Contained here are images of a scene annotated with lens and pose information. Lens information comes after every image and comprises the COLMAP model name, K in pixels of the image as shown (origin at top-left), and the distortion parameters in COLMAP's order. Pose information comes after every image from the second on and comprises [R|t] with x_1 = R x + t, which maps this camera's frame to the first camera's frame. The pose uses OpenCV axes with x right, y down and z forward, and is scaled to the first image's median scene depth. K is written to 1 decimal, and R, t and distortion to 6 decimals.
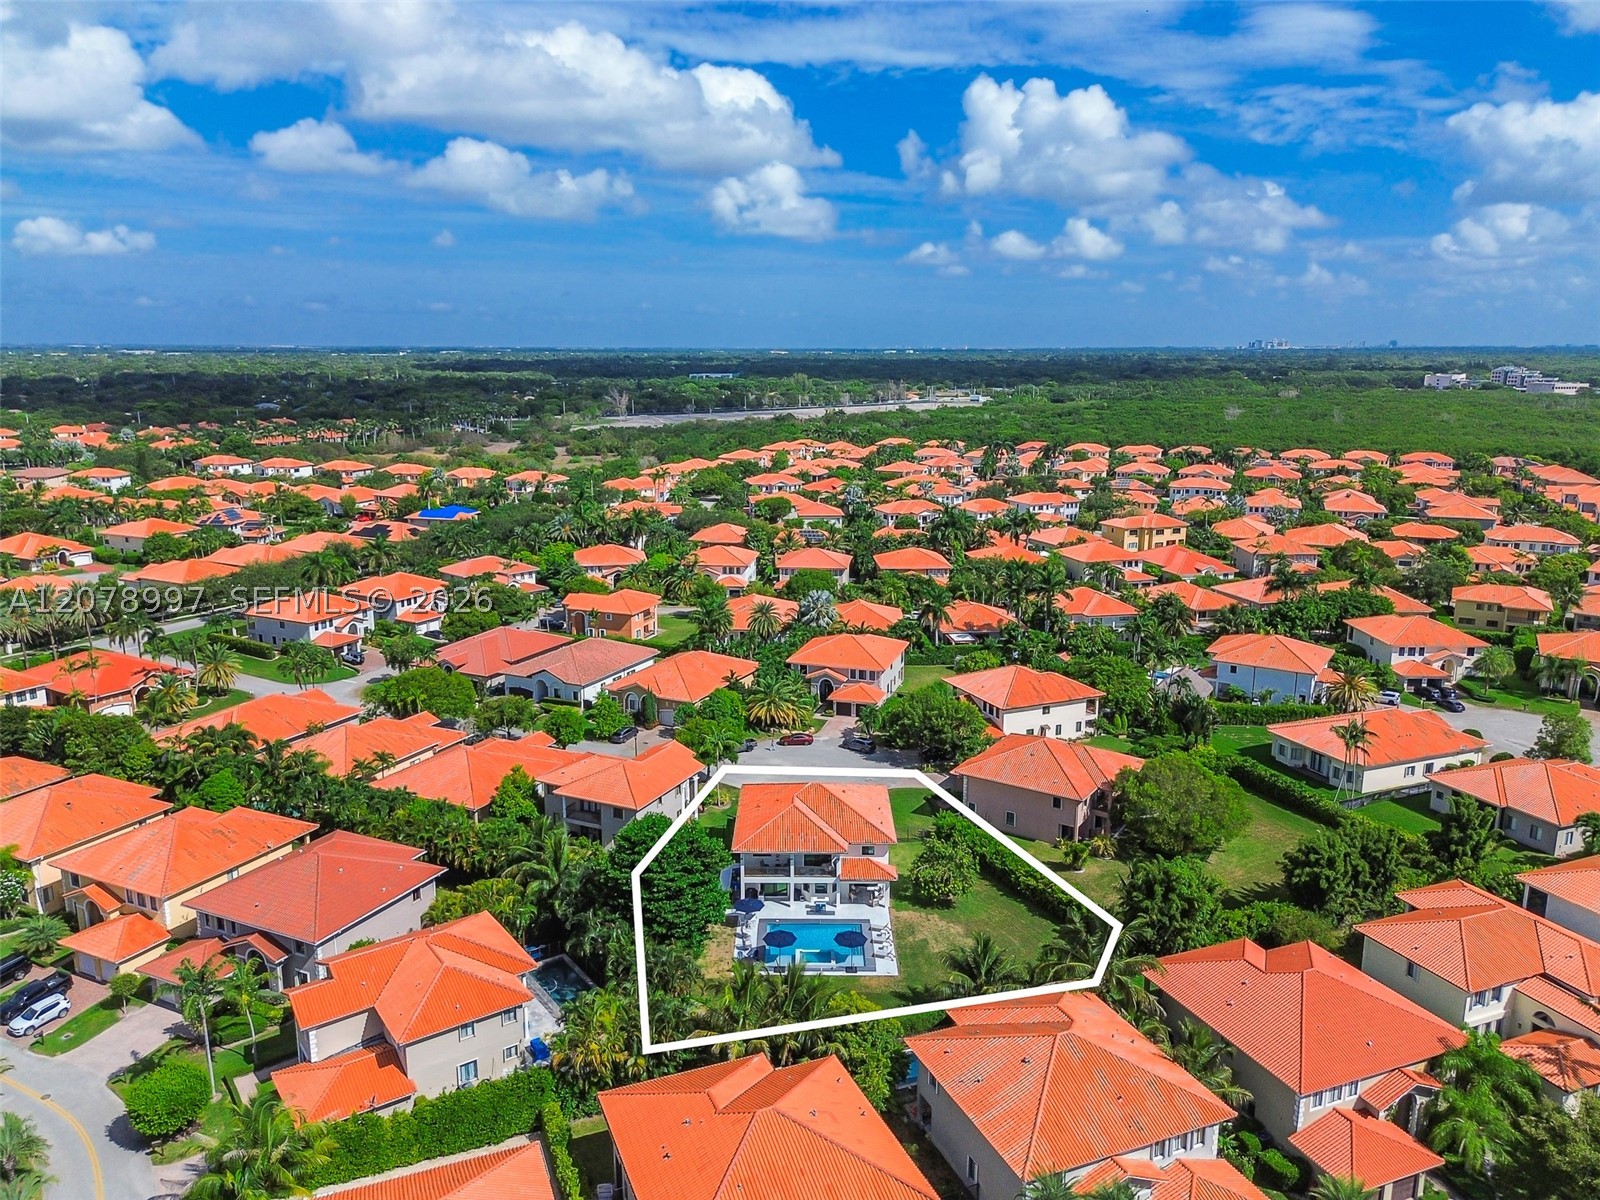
lens RADIAL K [[1131.8, 0, 792.8], [0, 1131.8, 604.5], [0, 0, 1]] dist [0.071832, -0.069515]
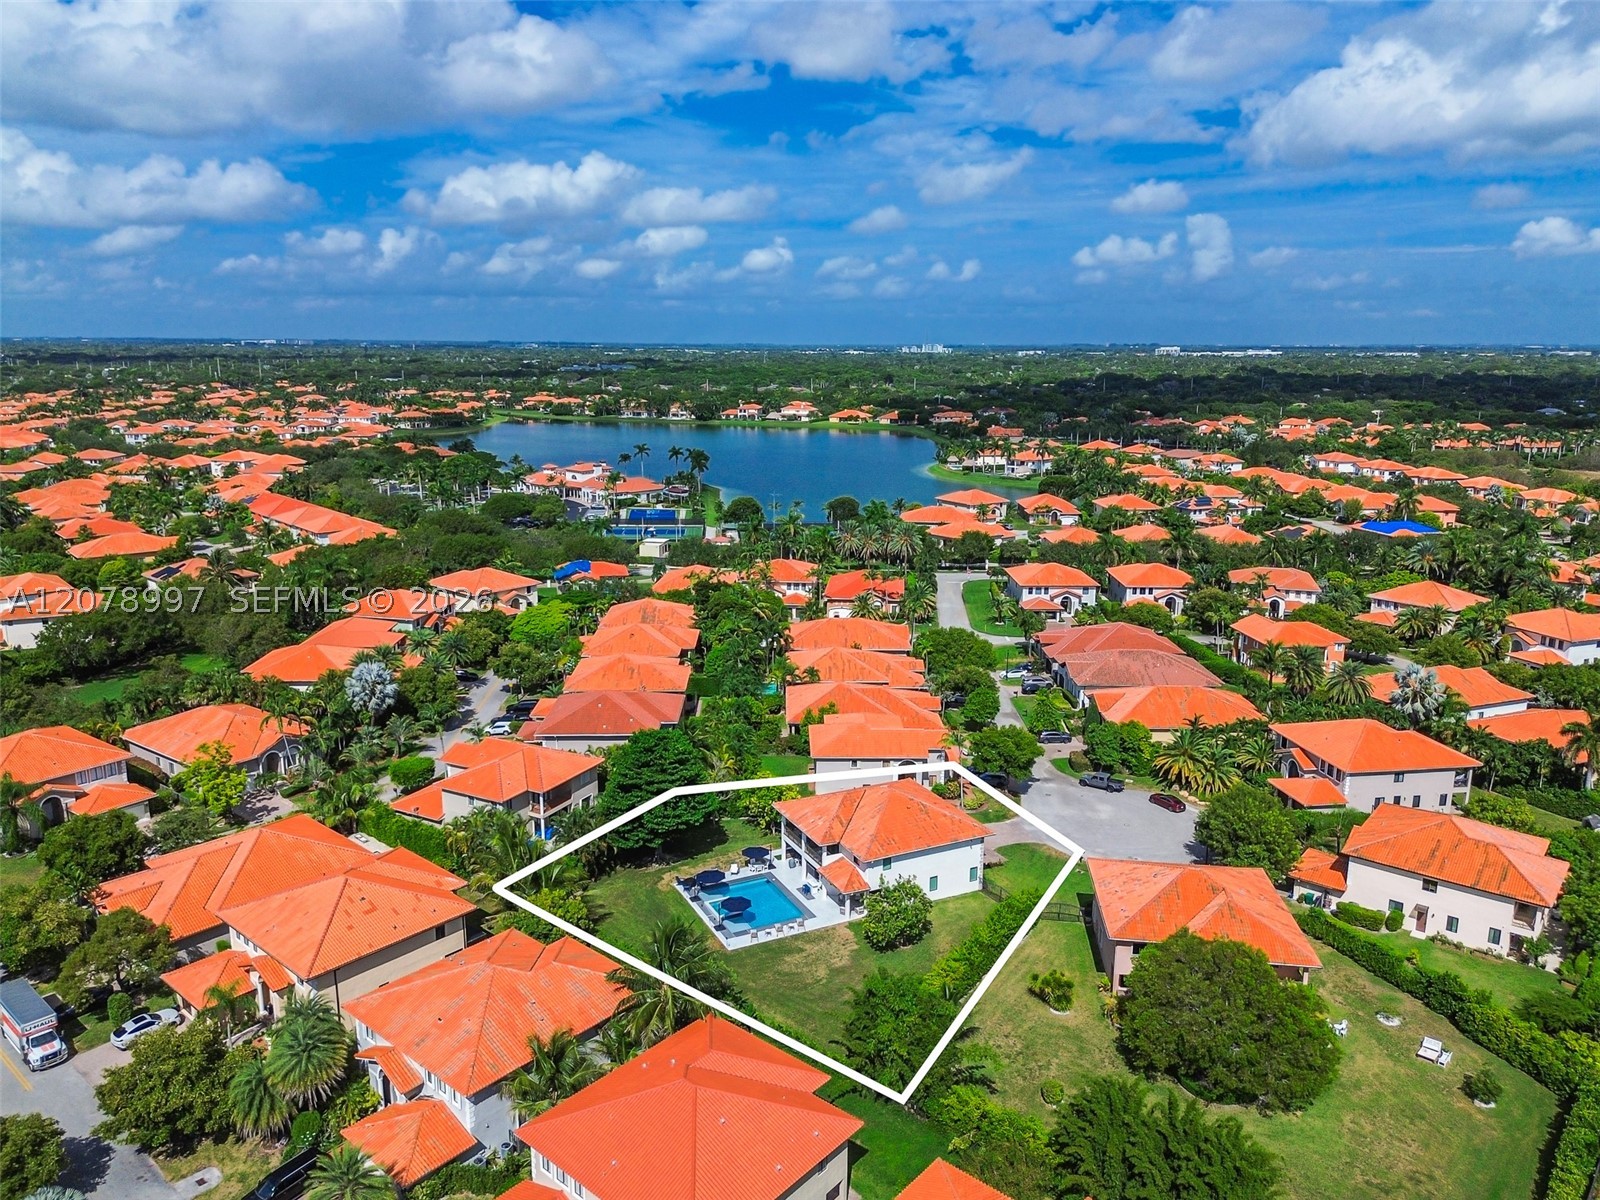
lens RADIAL K [[1141.5, 0, 791.9], [0, 1141.5, 602.1], [0, 0, 1]] dist [0.066475, -0.065434]
pose [[0.456289, 0.199977, -0.867070, 0.598648], [-0.201801, 0.972287, 0.118047, -0.072707], [0.866647, 0.121112, 0.483999, 0.316581]]
